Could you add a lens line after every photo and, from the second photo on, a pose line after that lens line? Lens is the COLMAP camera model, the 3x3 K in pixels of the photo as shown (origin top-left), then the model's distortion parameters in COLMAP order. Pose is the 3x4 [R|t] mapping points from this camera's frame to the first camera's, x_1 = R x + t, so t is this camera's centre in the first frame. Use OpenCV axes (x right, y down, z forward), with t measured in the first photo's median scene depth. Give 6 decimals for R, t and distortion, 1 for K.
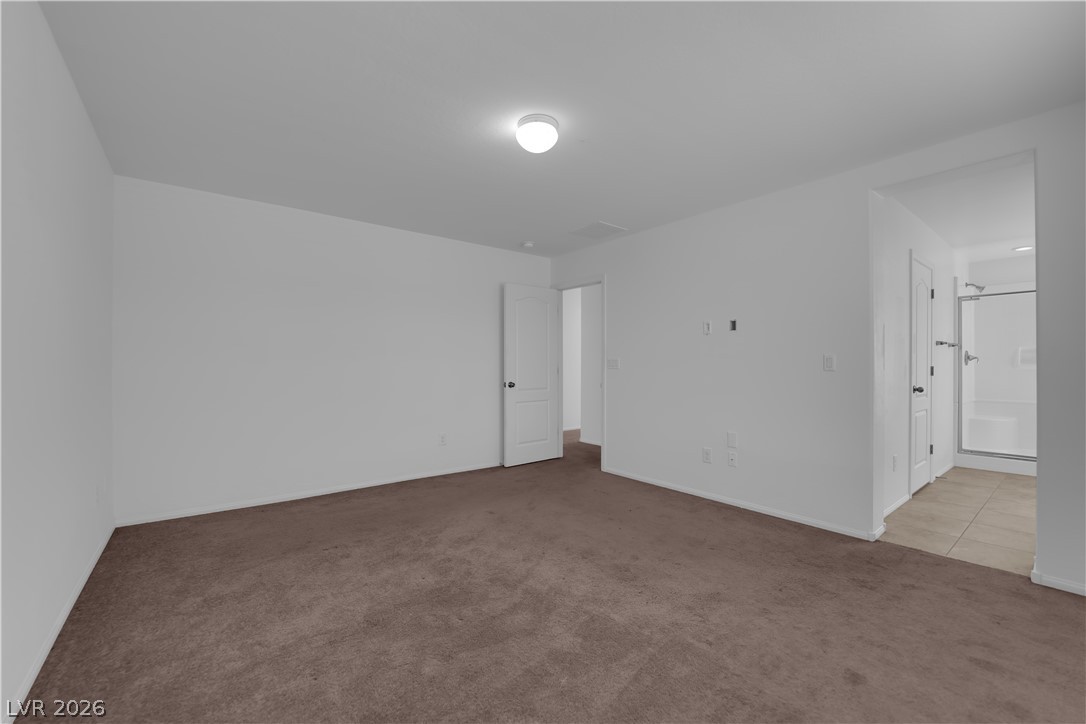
lens RADIAL K [[437.7, 0, 538.4], [0, 437.7, 363.7], [0, 0, 1]] dist [-0.008842, -0.004118]
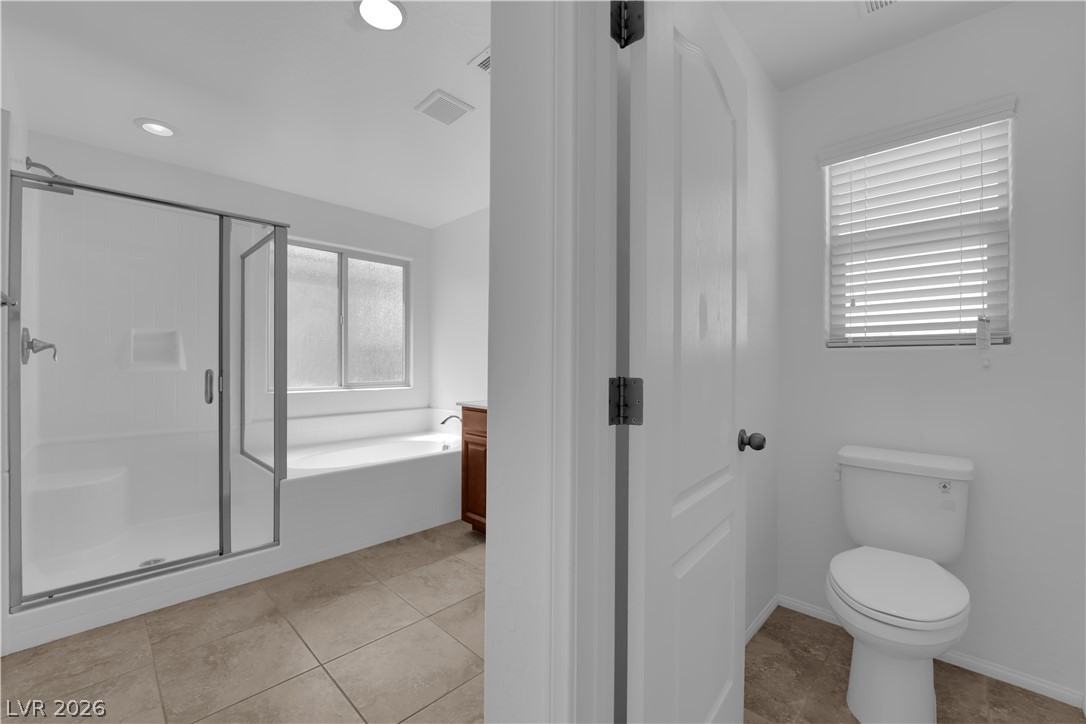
lens RADIAL K [[437.7, 0, 538.4], [0, 437.7, 363.7], [0, 0, 1]] dist [-0.008842, -0.004118]
pose [[-0.134714, -0.002032, 0.990882, 0.540552], [-0.004081, 0.999991, 0.001496, 0.000415], [-0.990876, -0.003843, -0.134721, 0.589331]]
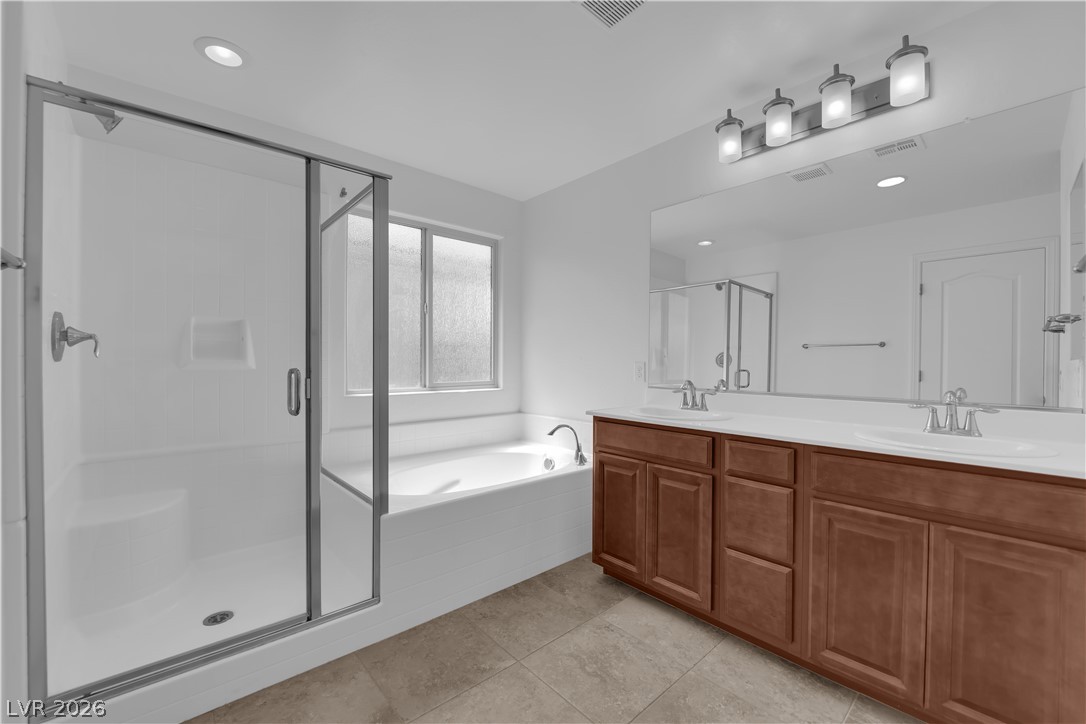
lens RADIAL K [[437.7, 0, 538.4], [0, 437.7, 363.7], [0, 0, 1]] dist [-0.008842, -0.004118]
pose [[-0.060585, -0.008931, 0.998123, 0.681945], [-0.005655, 0.999947, 0.008604, 0.000800], [-0.998147, -0.005123, -0.060633, 0.694426]]
